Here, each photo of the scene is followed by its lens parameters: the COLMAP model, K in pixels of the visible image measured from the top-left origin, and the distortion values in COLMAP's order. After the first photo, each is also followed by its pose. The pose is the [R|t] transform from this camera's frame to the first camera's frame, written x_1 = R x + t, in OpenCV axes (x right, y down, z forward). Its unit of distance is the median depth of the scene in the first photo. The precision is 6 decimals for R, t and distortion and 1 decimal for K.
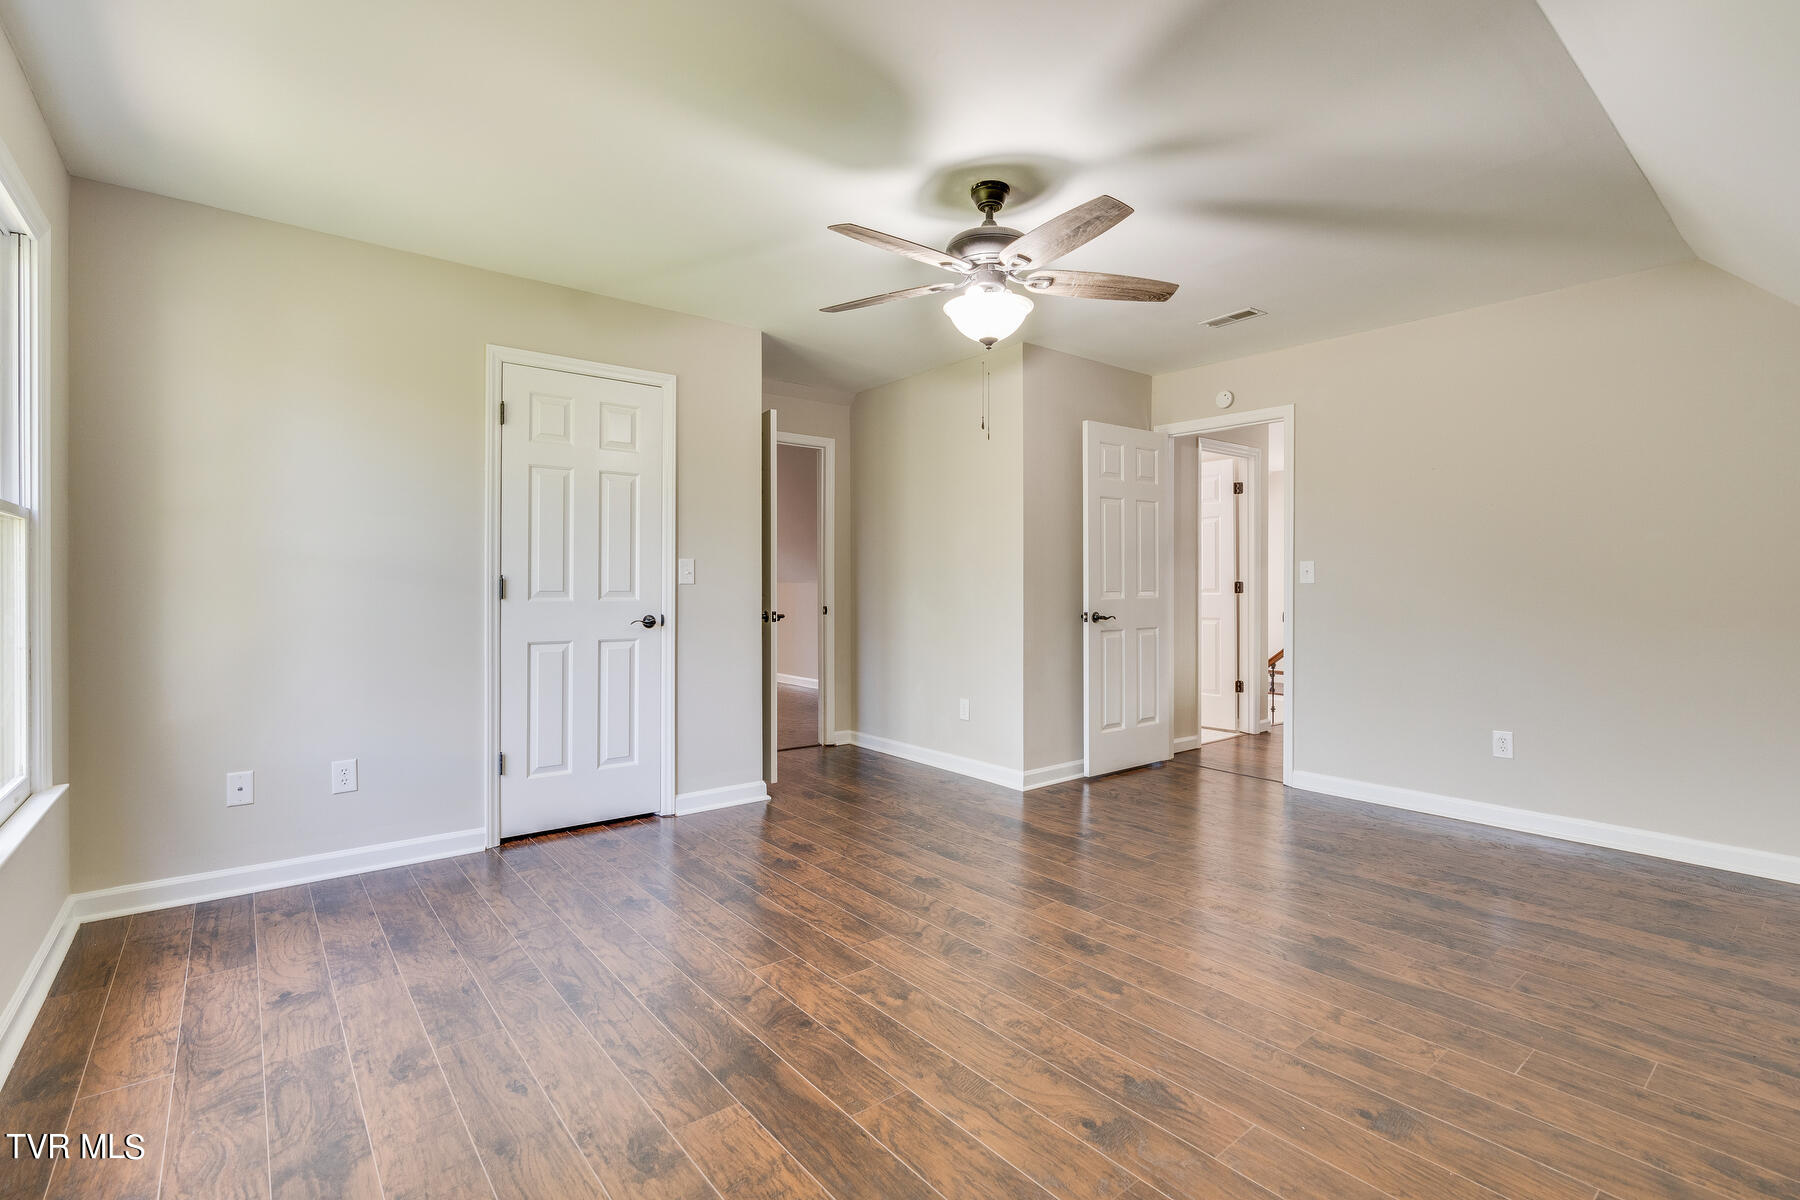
lens RADIAL K [[816.6, 0, 886.1], [0, 816.6, 588.8], [0, 0, 1]] dist [-0.008532, 0.001739]
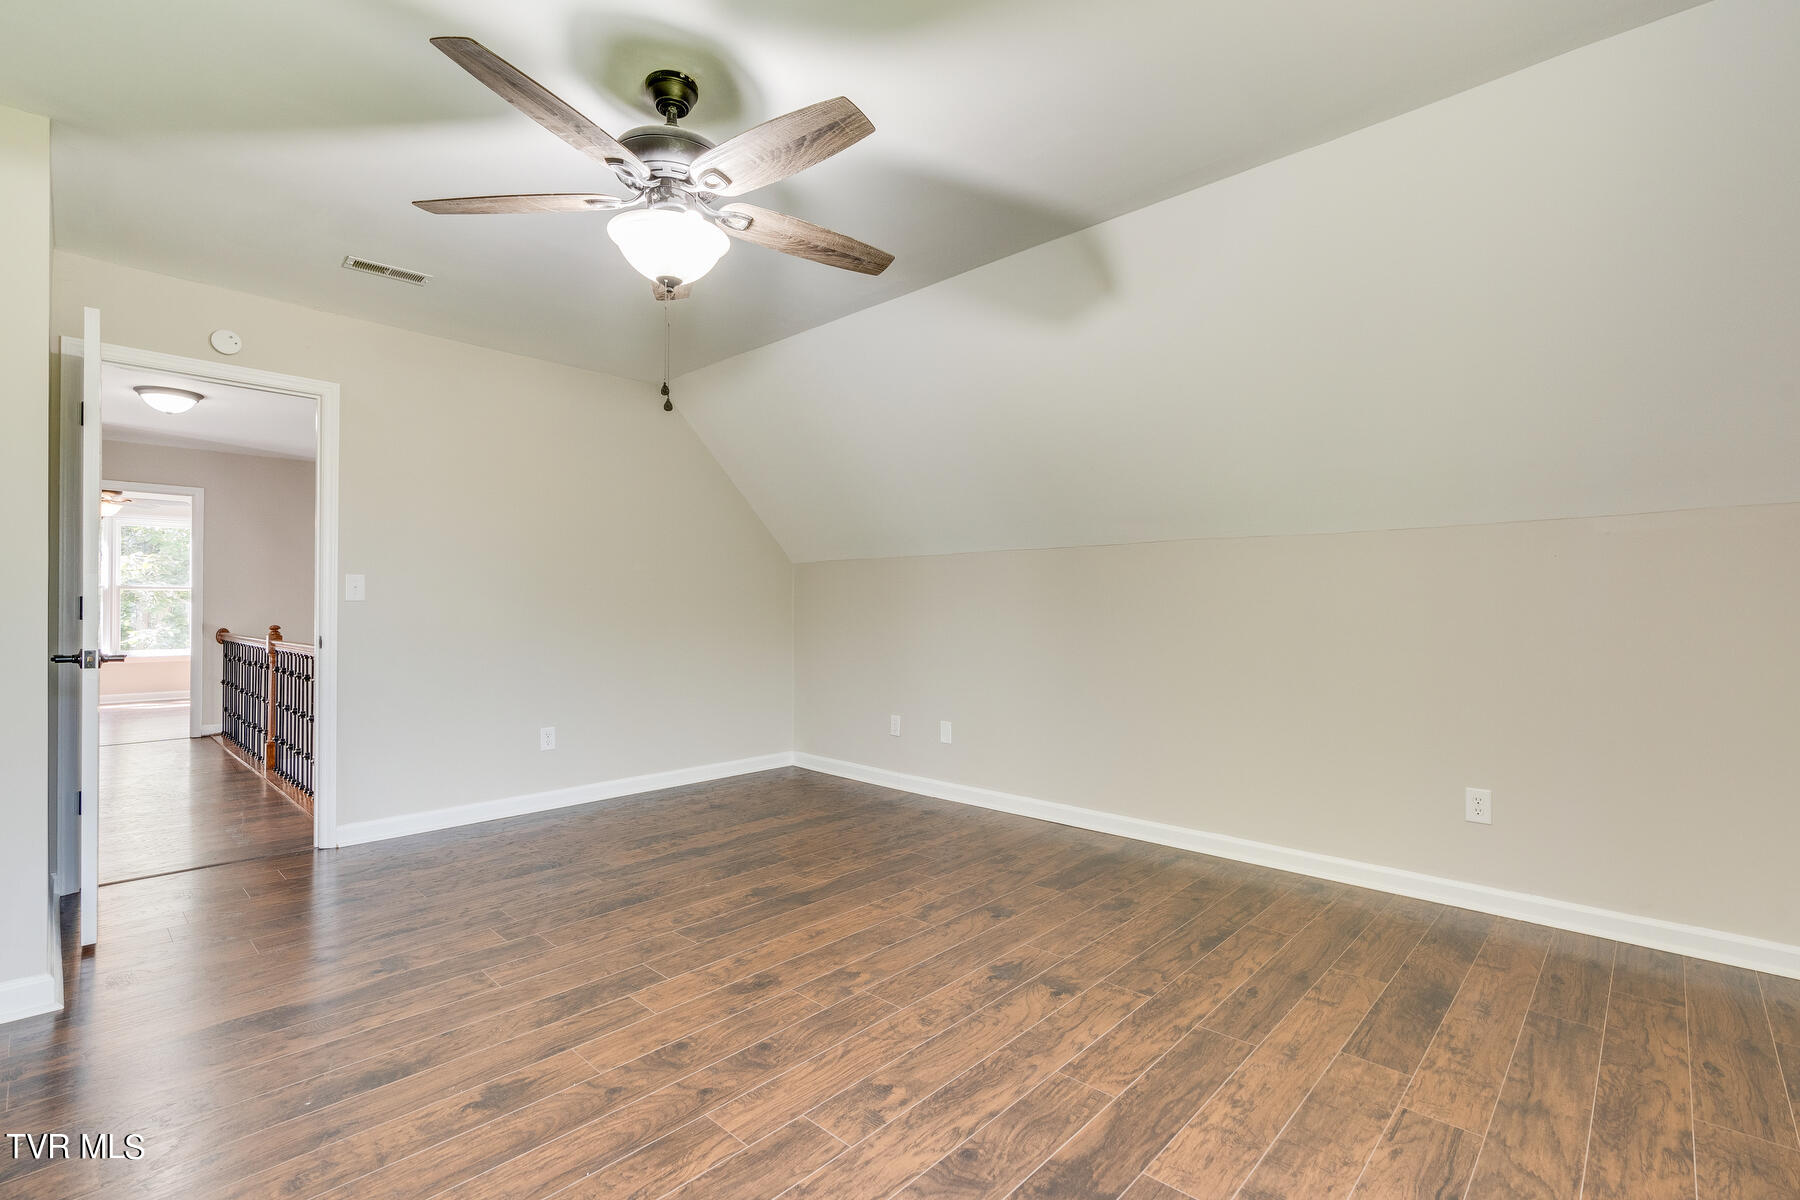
lens RADIAL K [[816.6, 0, 918.6], [0, 816.6, 608.6], [0, 0, 1]] dist [-0.008532, 0.001739]
pose [[-0.156376, -0.004410, 0.987688, -0.823289], [0.002260, 0.999986, 0.004822, -0.002344], [-0.987695, 0.002986, -0.156364, 1.103155]]
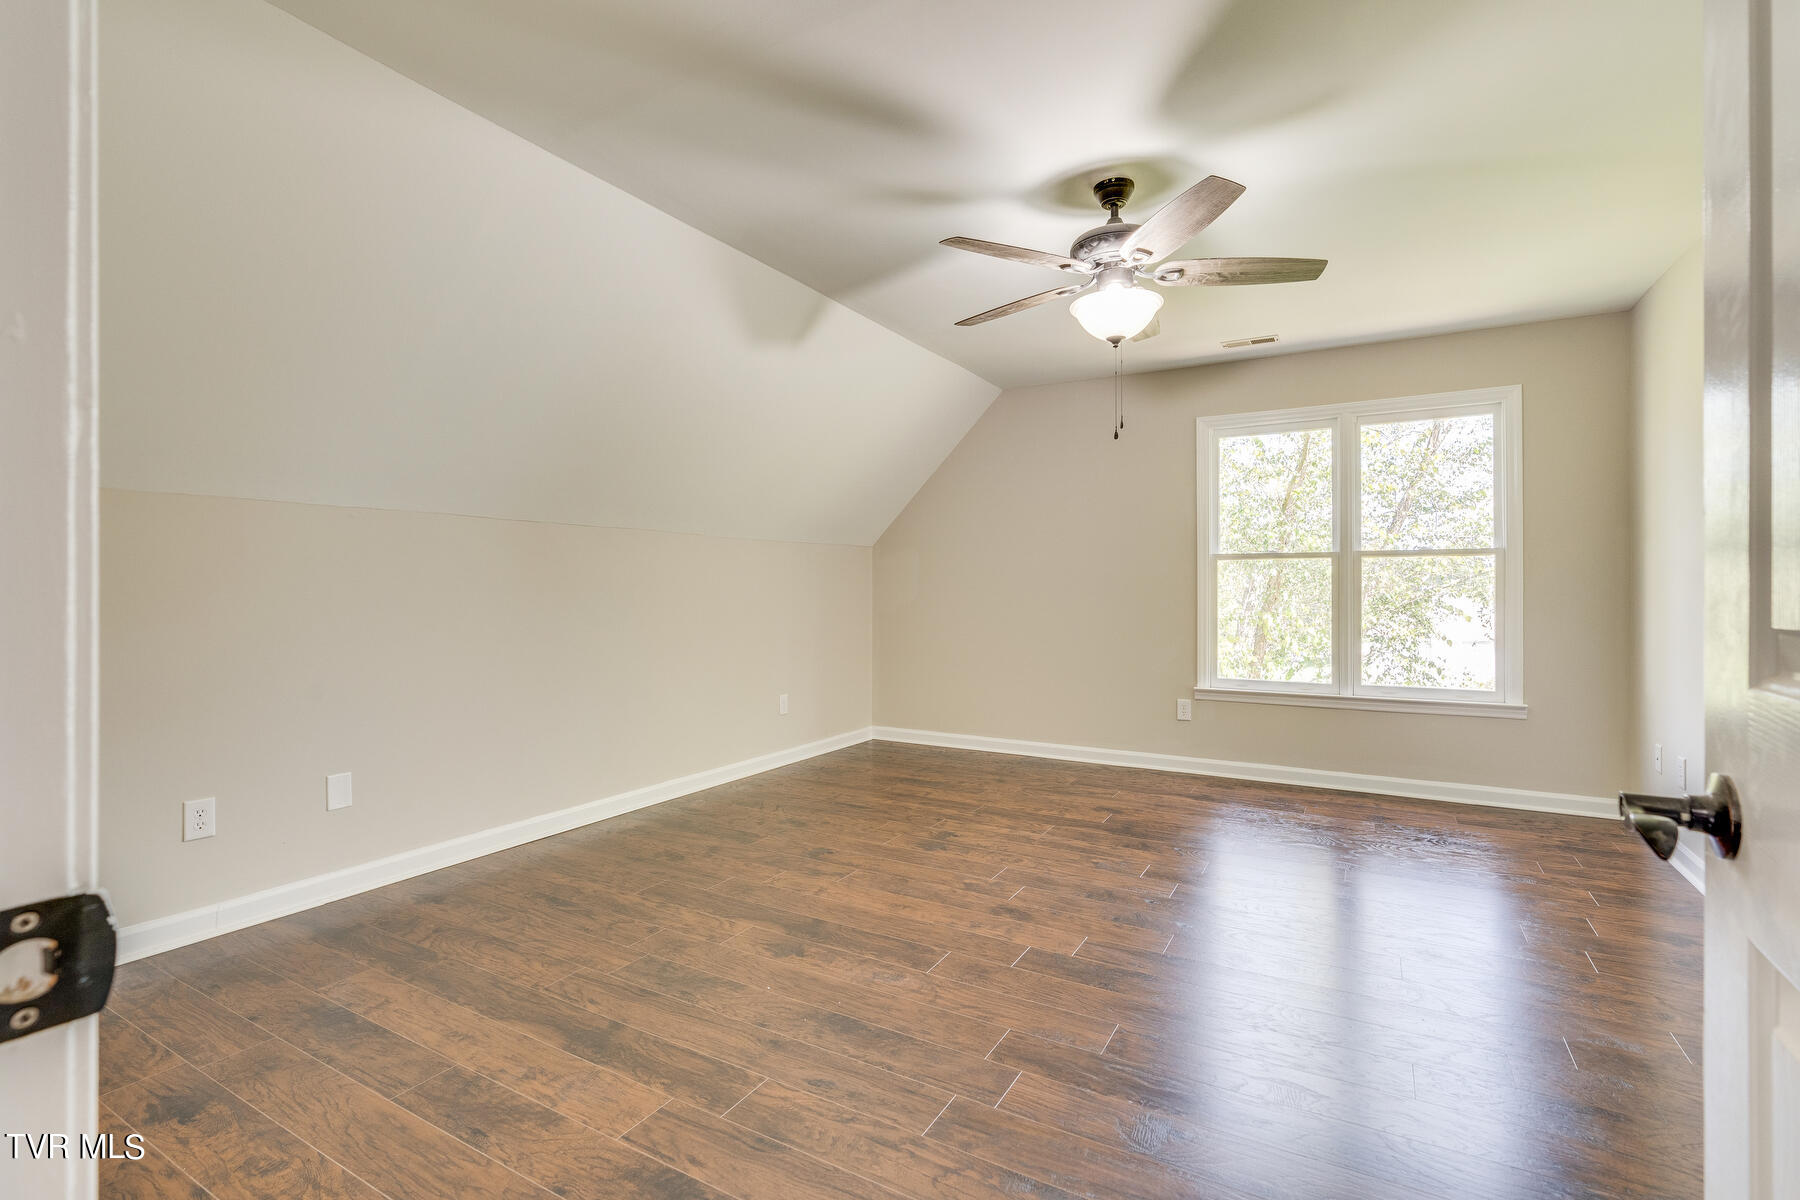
lens RADIAL K [[816.6, 0, 904.1], [0, 816.6, 585.2], [0, 0, 1]] dist [-0.008532, 0.001739]
pose [[-0.928105, -0.003835, -0.372298, 0.904141], [-0.002559, 0.999989, -0.003921, 0.001554], [0.372309, -0.002687, -0.928105, 2.259495]]
